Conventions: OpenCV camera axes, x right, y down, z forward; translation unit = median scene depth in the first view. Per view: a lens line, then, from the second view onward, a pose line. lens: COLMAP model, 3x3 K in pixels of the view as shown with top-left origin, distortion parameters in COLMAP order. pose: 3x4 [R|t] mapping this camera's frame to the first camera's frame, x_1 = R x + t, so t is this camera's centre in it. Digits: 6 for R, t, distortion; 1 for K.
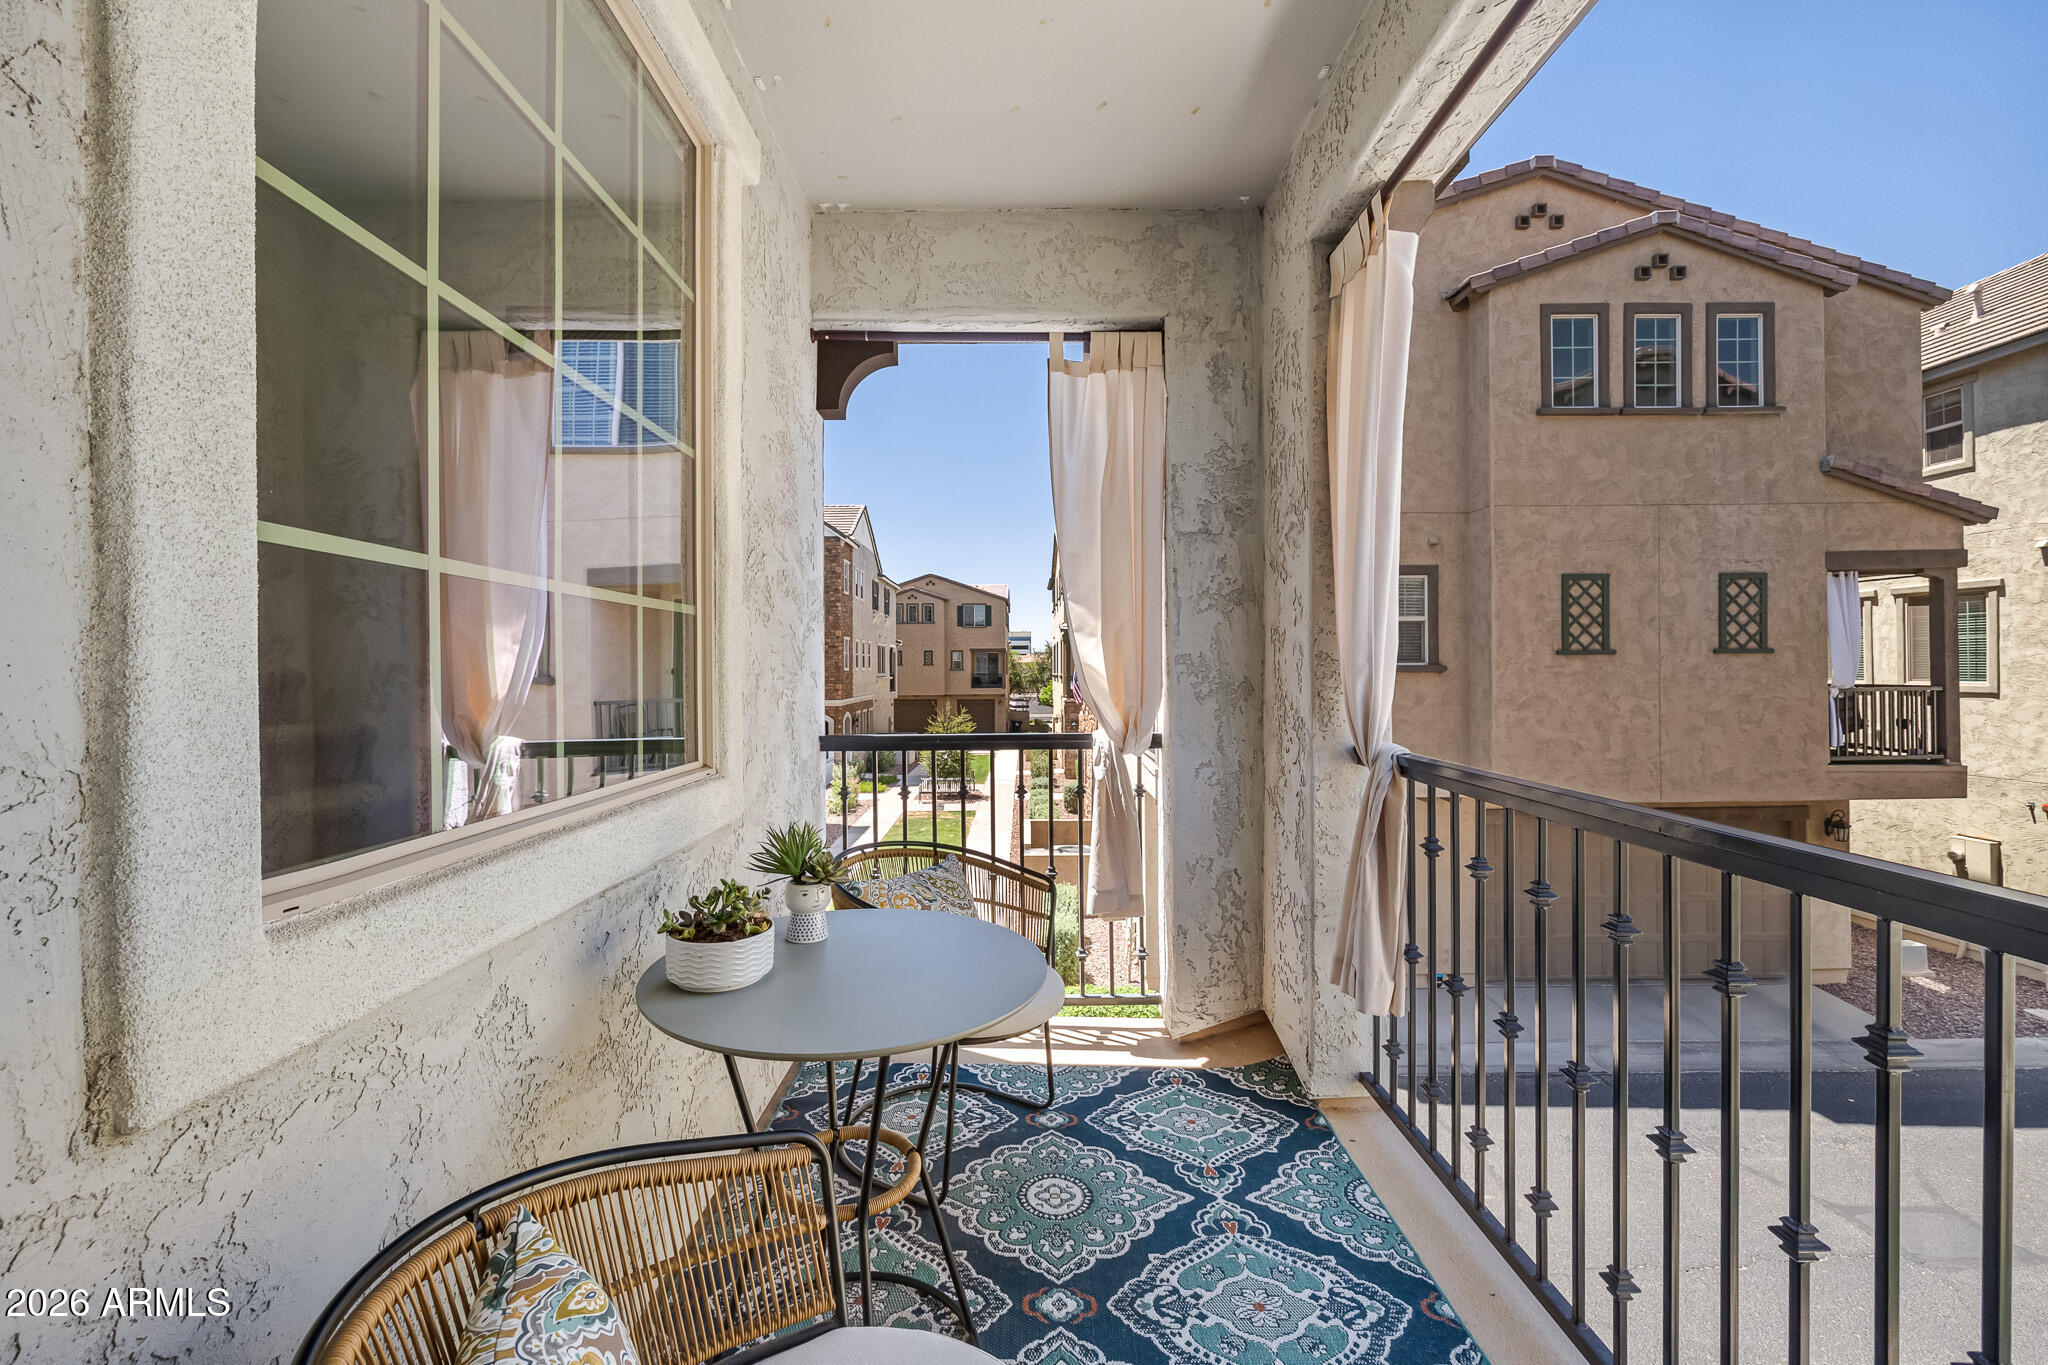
lens RADIAL K [[816.7, 0, 1026.3], [0, 816.7, 678.6], [0, 0, 1]] dist [-0.001483, -0.000676]
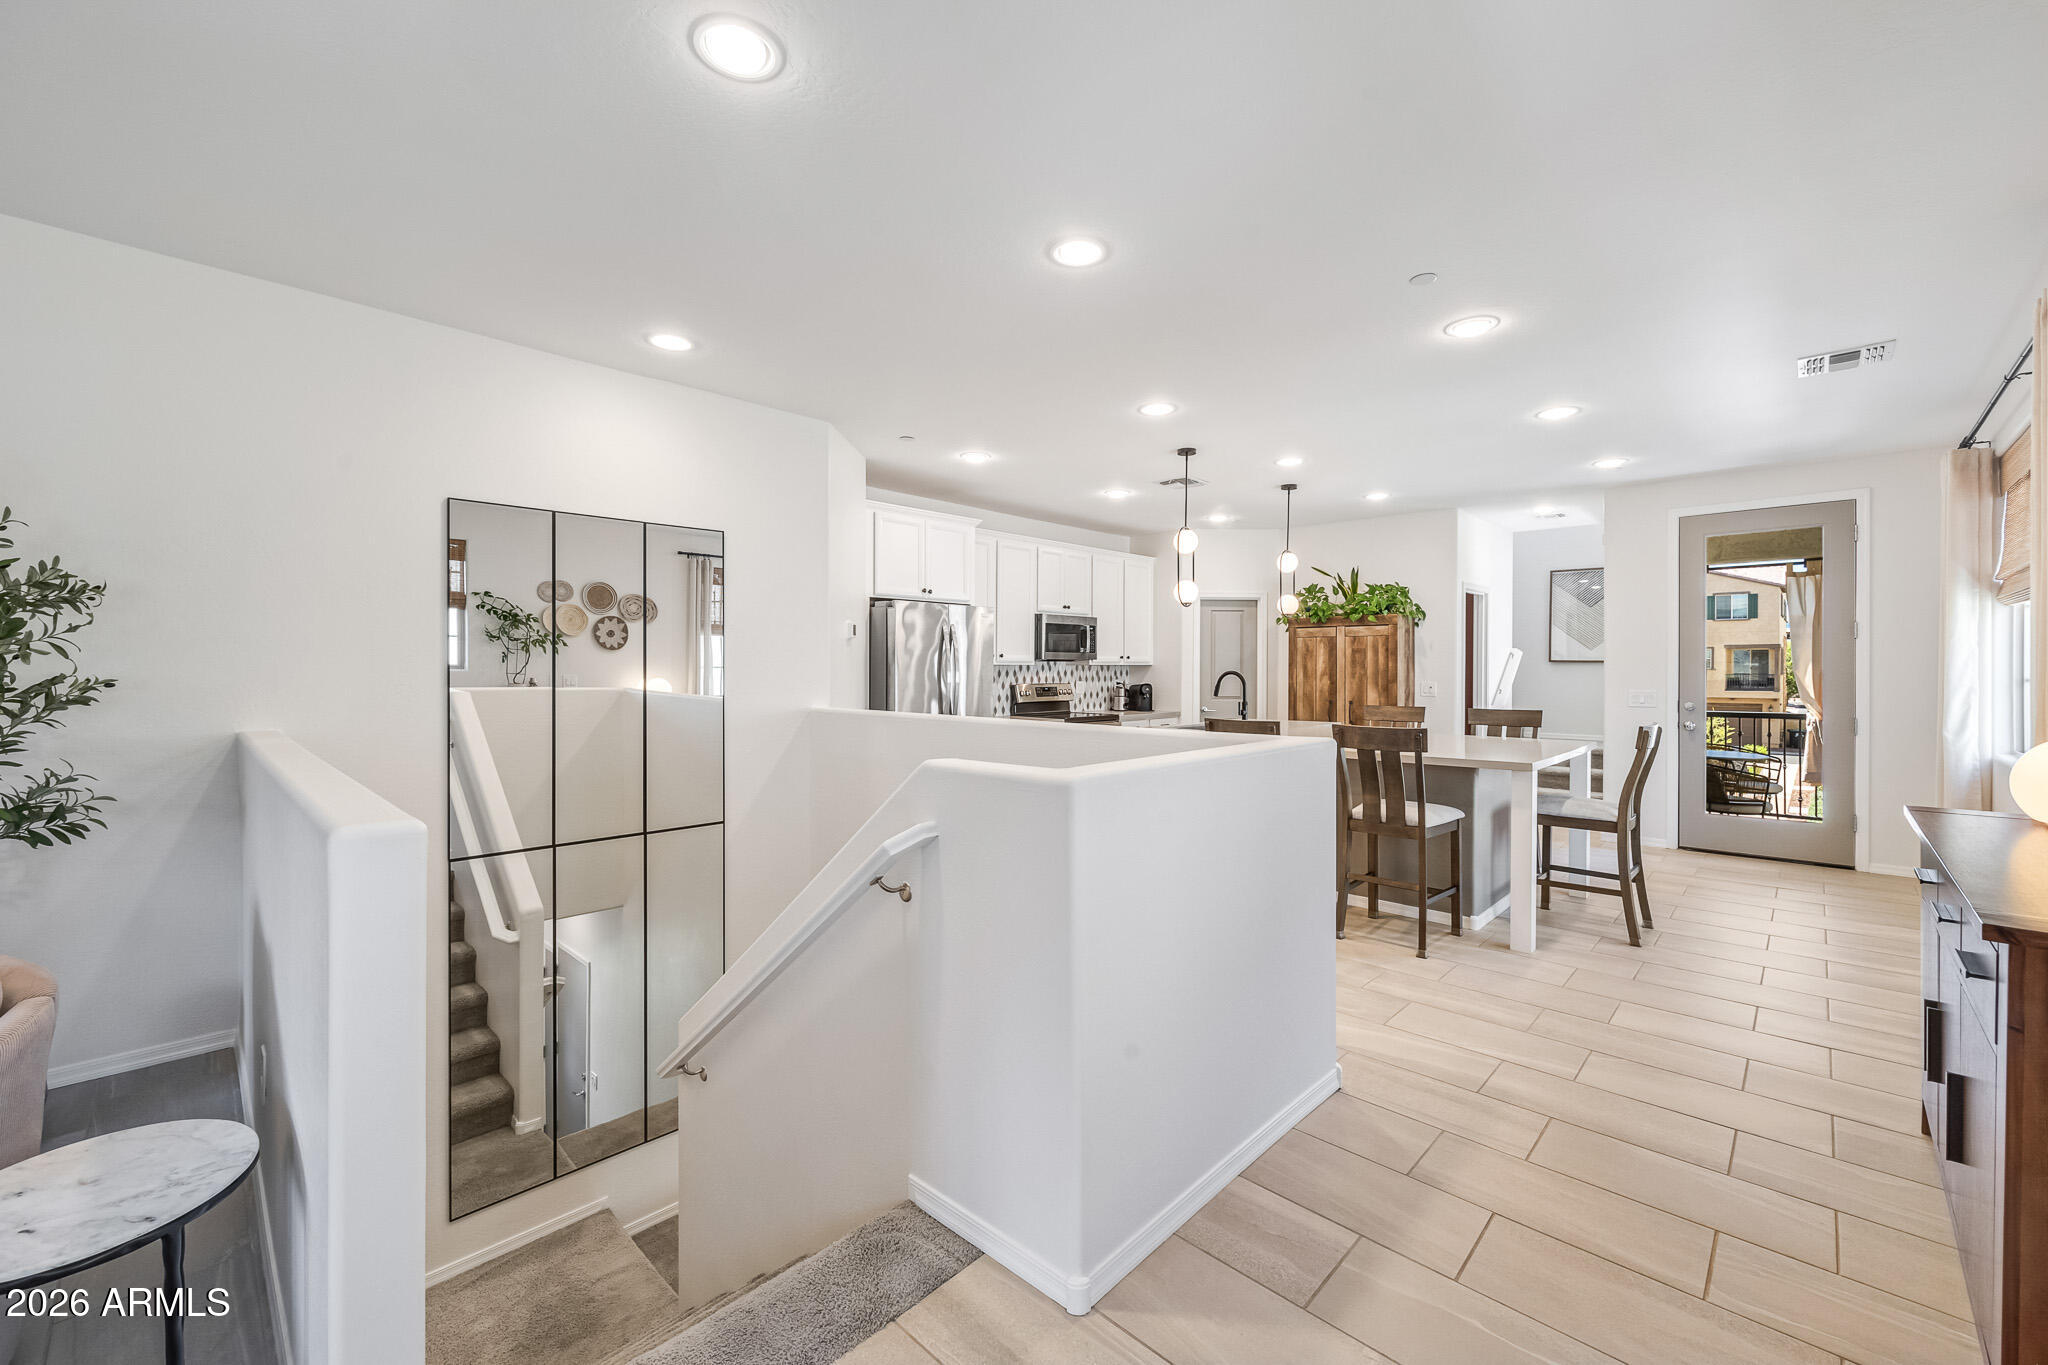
lens RADIAL K [[816.7, 0, 1023.0], [0, 816.7, 675.2], [0, 0, 1]] dist [-0.001483, -0.000676]
pose [[0.713698, 0.008081, -0.700407, 0.118049], [-0.006985, 0.999966, 0.004420, -0.049025], [0.700419, 0.001737, 0.713730, -2.602783]]
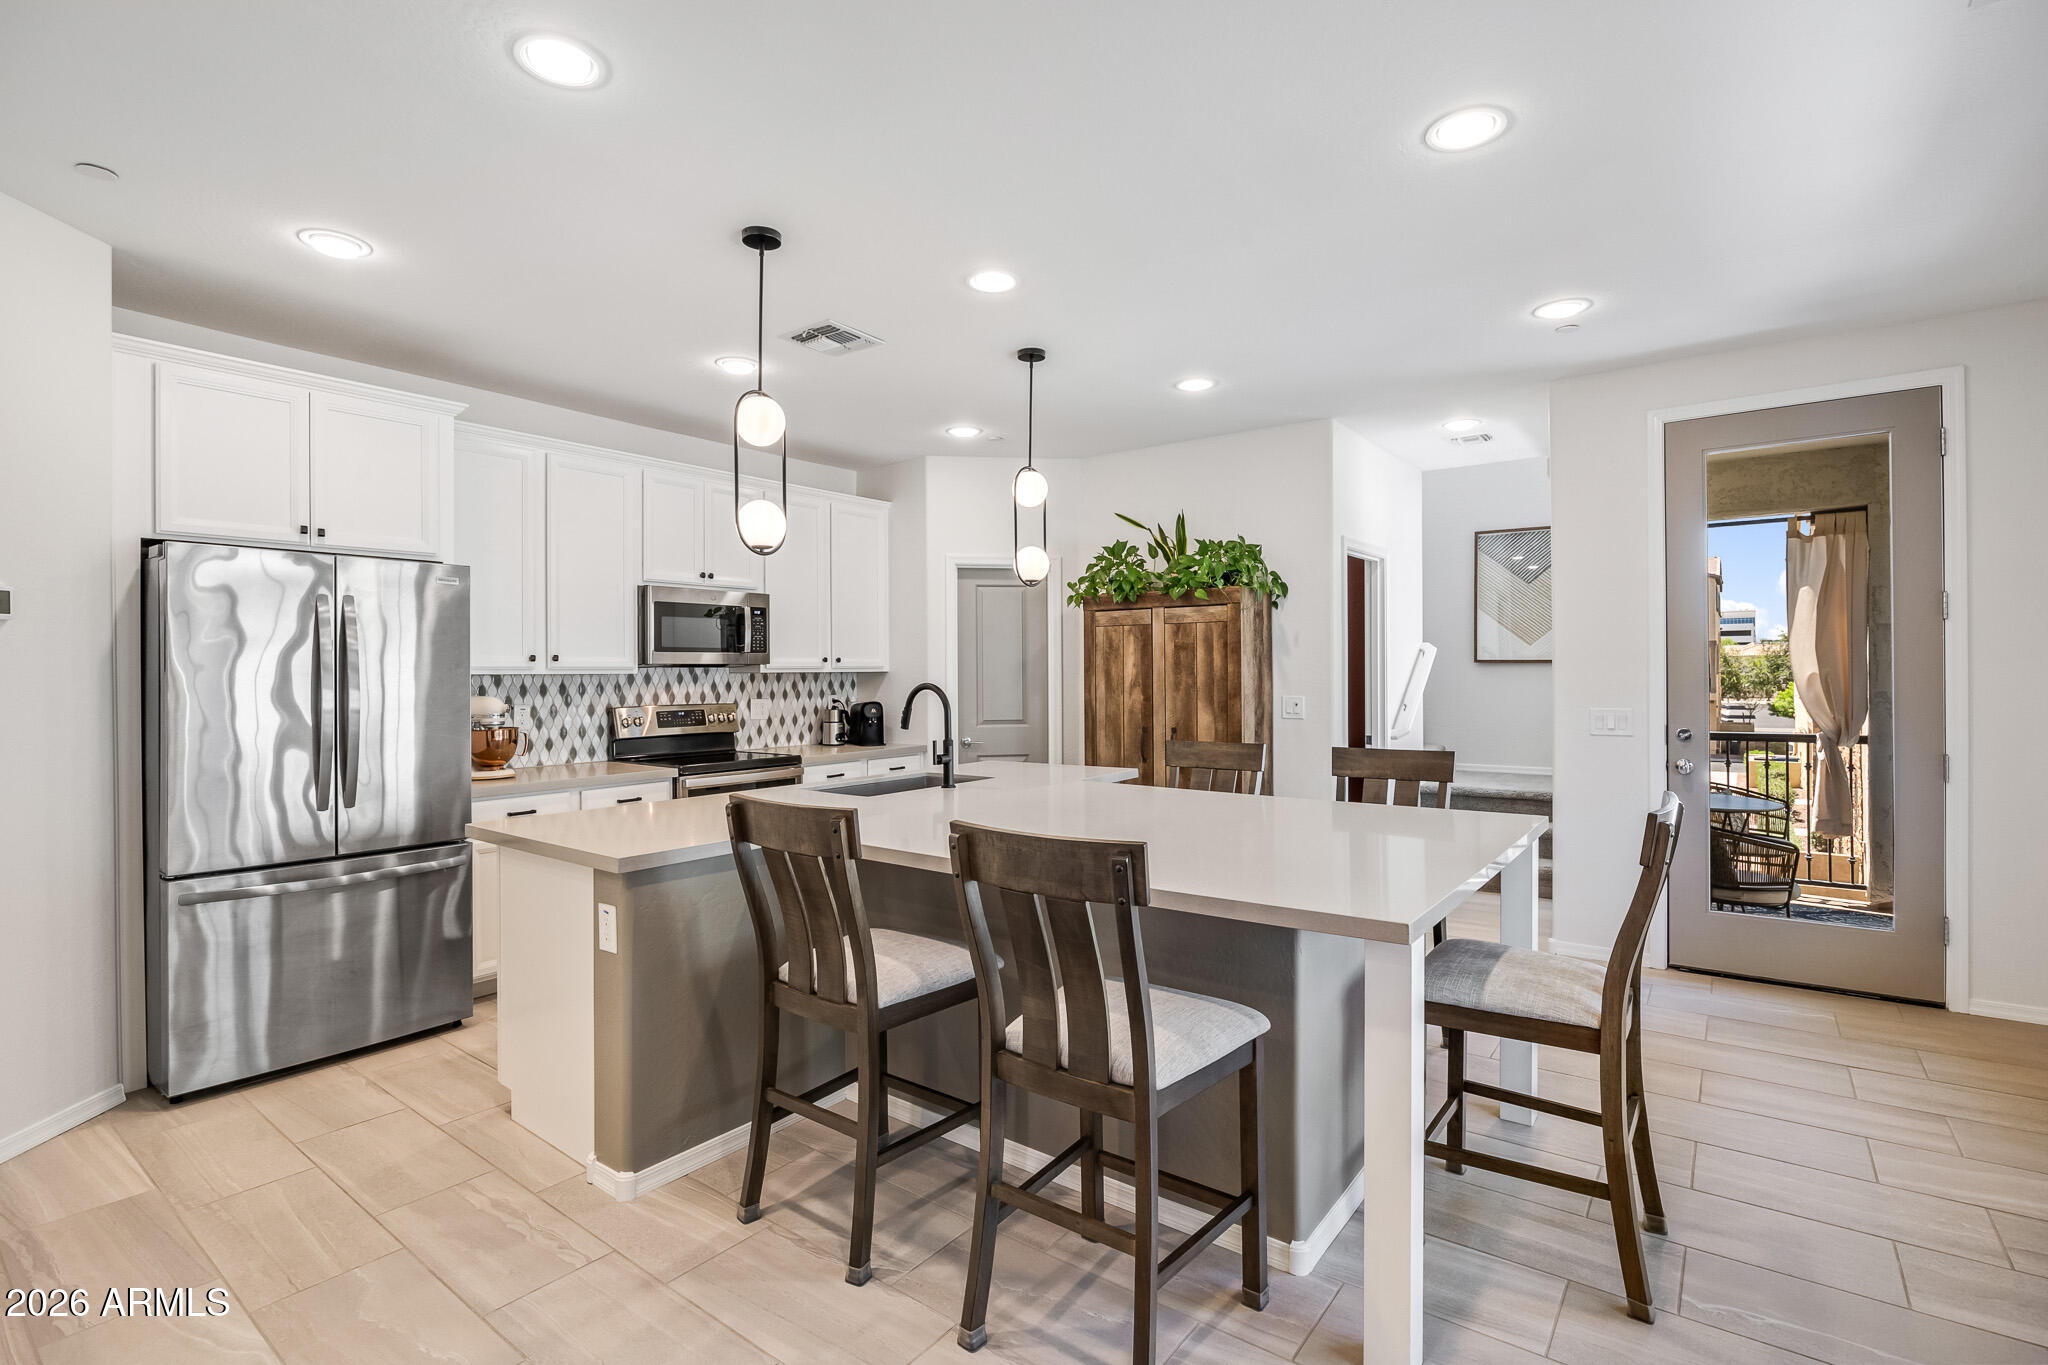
lens RADIAL K [[942.9, 0, 1020.4], [0, 942.9, 680.5], [0, 0, 1]] dist [-0.018690, 0.000307]
pose [[0.788853, 0.000378, -0.614581, -0.044528], [0.001697, 0.999995, 0.002794, -0.061318], [0.614579, -0.003247, 0.788849, -1.712456]]
